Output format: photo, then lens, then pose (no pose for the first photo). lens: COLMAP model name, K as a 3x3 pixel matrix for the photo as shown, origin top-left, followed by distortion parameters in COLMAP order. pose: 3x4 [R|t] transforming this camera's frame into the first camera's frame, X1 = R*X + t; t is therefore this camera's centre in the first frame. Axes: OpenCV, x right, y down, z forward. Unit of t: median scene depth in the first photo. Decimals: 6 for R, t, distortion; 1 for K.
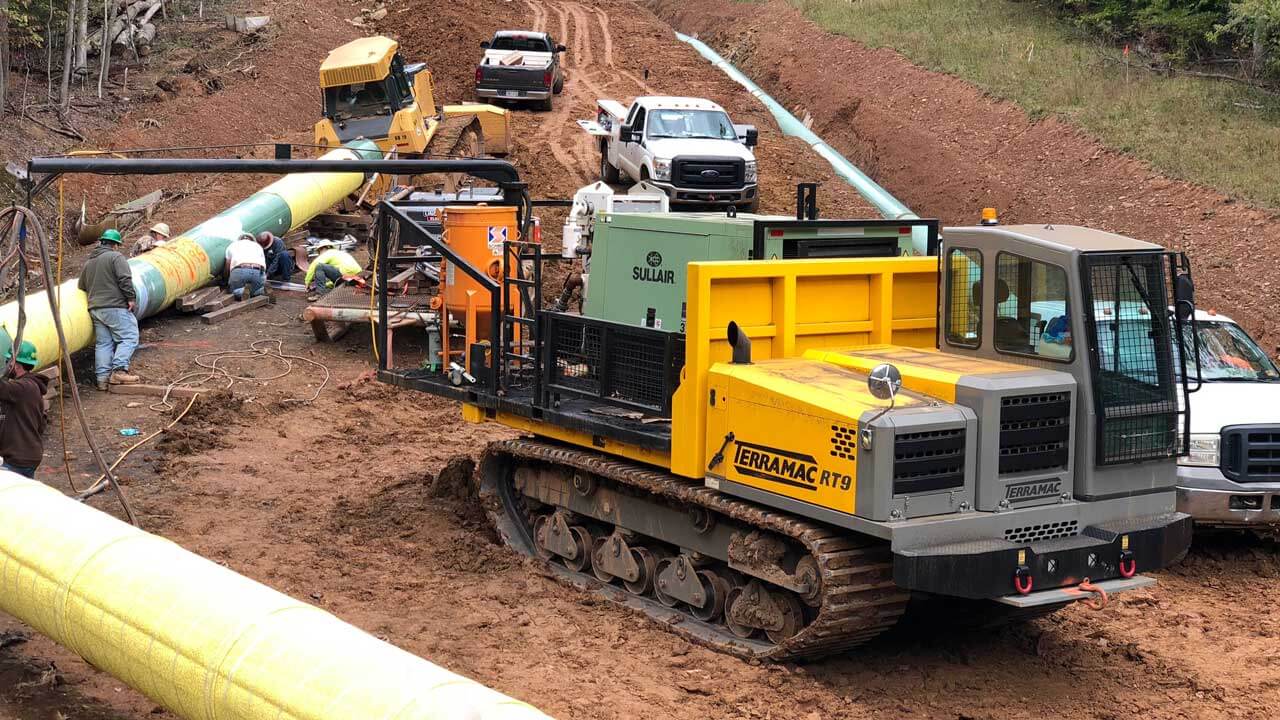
lens RADIAL K [[1631.7, 0, 640.0], [0, 1631.7, 360.0], [0, 0, 1]] dist [-0.089861, 0.001380]
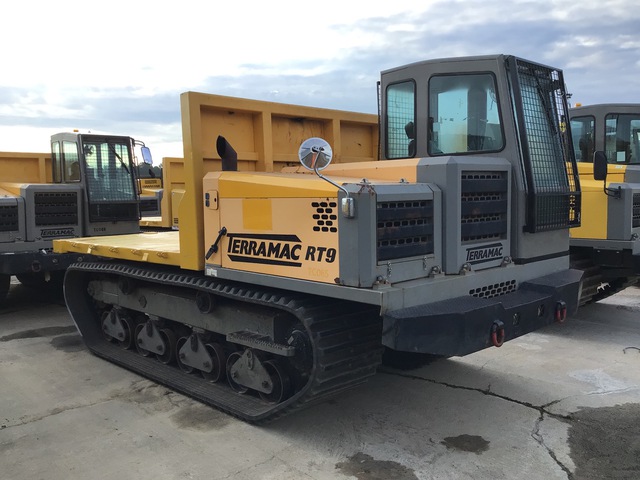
lens RADIAL K [[537.4, 0, 320.0], [0, 537.4, 240.0], [0, 0, 1]] dist [-0.013197, -0.003349]
pose [[0.981478, -0.056231, 0.183139, 0.054733], [0.061823, 0.997775, -0.024967, 0.070424], [-0.181327, 0.035827, 0.982770, 0.630266]]
